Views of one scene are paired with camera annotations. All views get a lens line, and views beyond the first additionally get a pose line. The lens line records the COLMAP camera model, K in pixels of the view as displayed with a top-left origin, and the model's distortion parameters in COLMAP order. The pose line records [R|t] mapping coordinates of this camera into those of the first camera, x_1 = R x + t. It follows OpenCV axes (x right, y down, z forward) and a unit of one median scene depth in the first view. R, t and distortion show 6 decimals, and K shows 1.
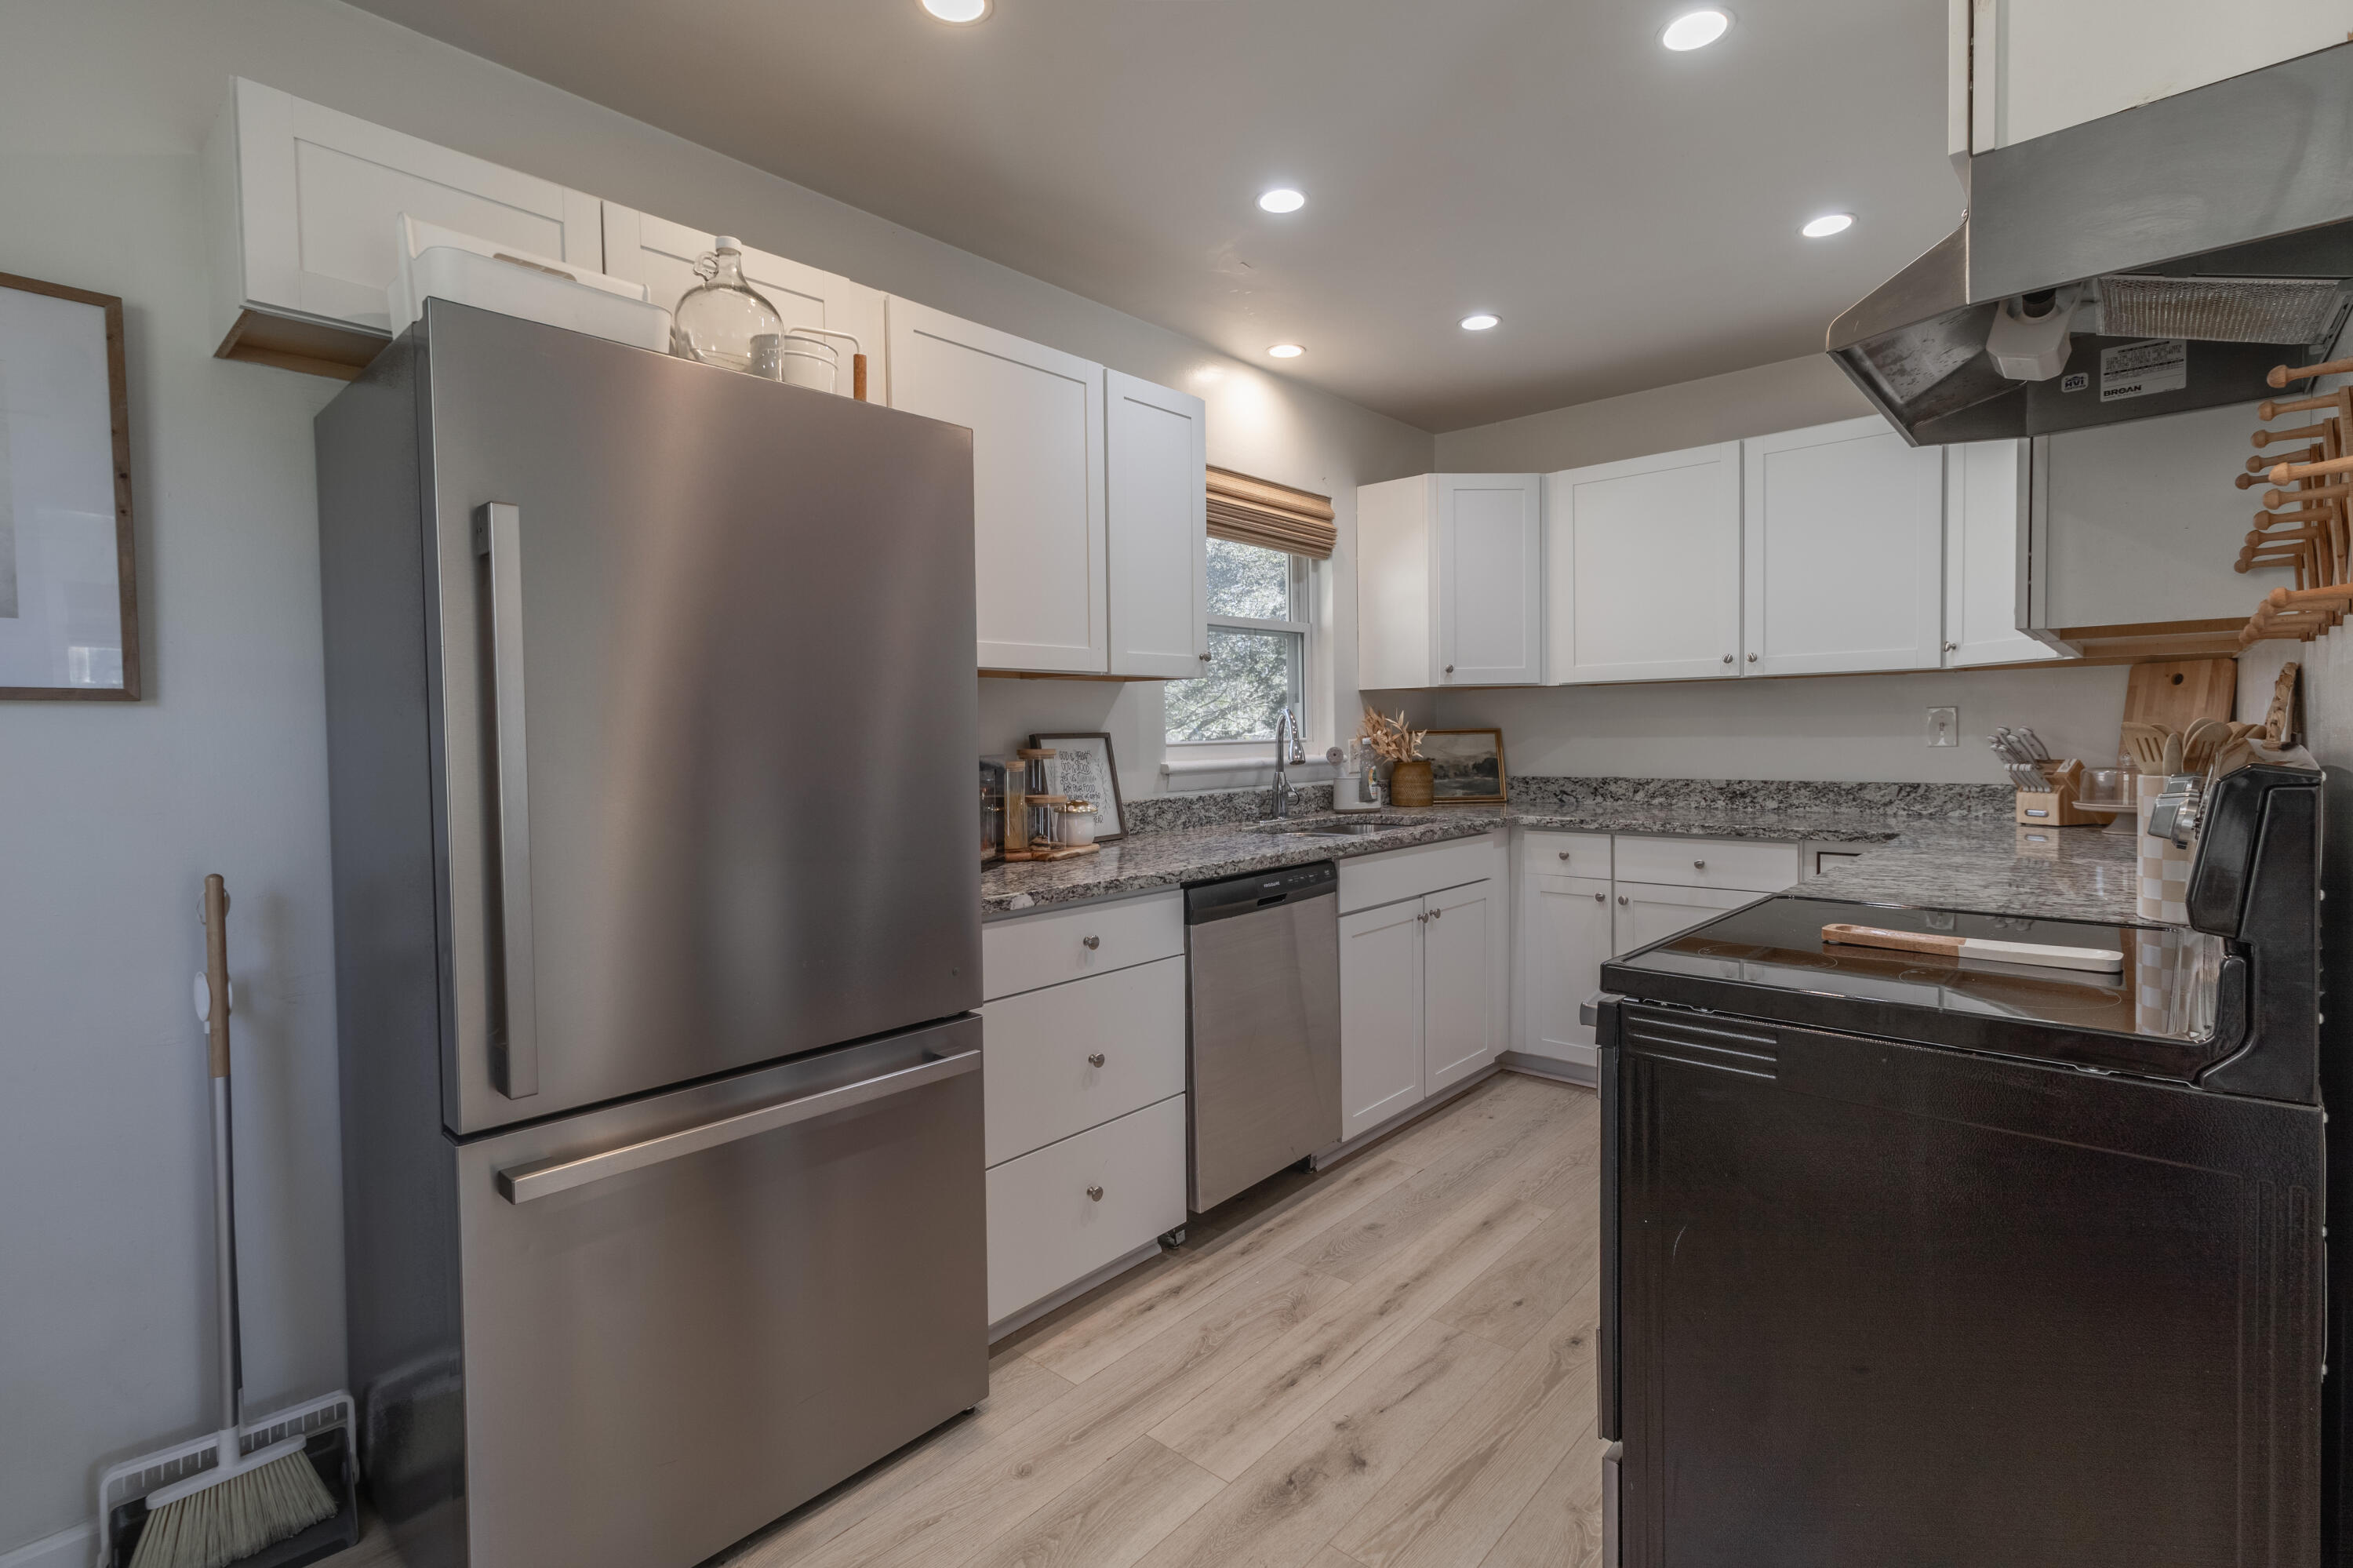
lens RADIAL K [[1082.5, 0, 1176.5], [0, 1082.5, 784.0], [0, 0, 1]] dist [0.017708, 0.000001]
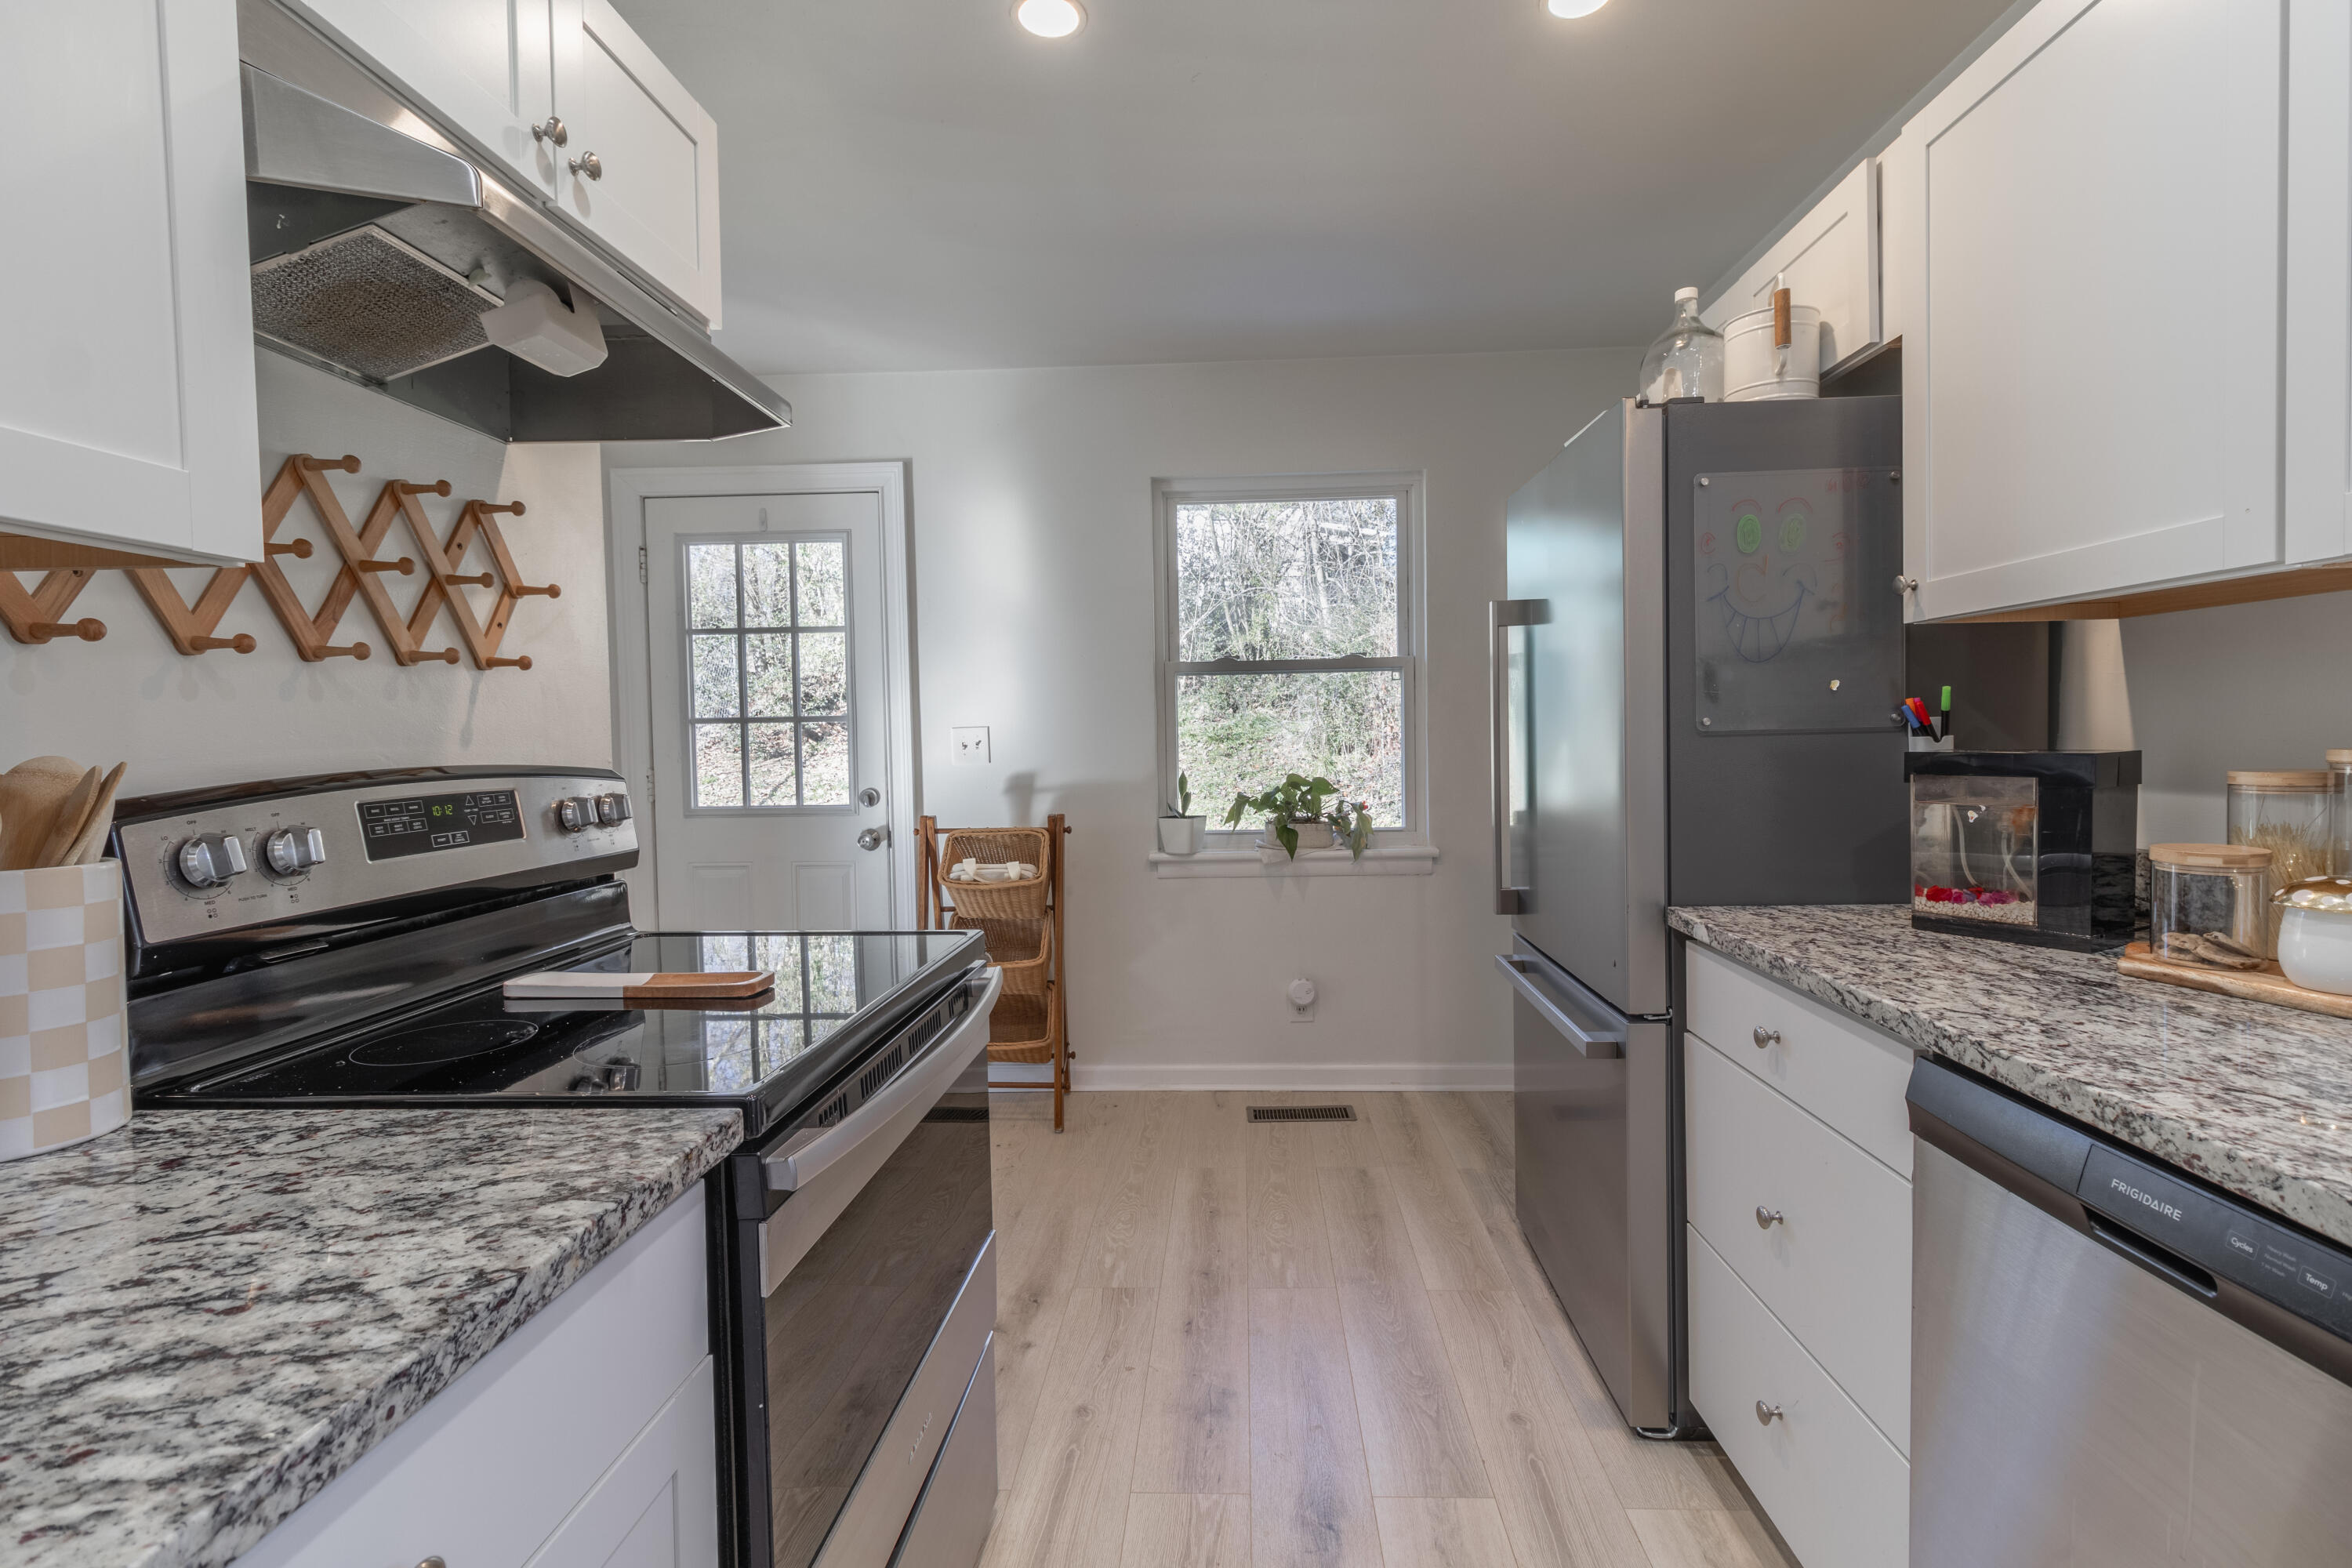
lens RADIAL K [[1107.5, 0, 1176.0], [0, 1107.5, 784.0], [0, 0, 1]] dist [0.000221, 0.000036]
pose [[-0.787832, 0.052202, -0.613674, 0.439996], [0.001706, 0.996583, 0.082583, -0.048633], [0.615888, 0.064015, -0.785229, 0.927862]]
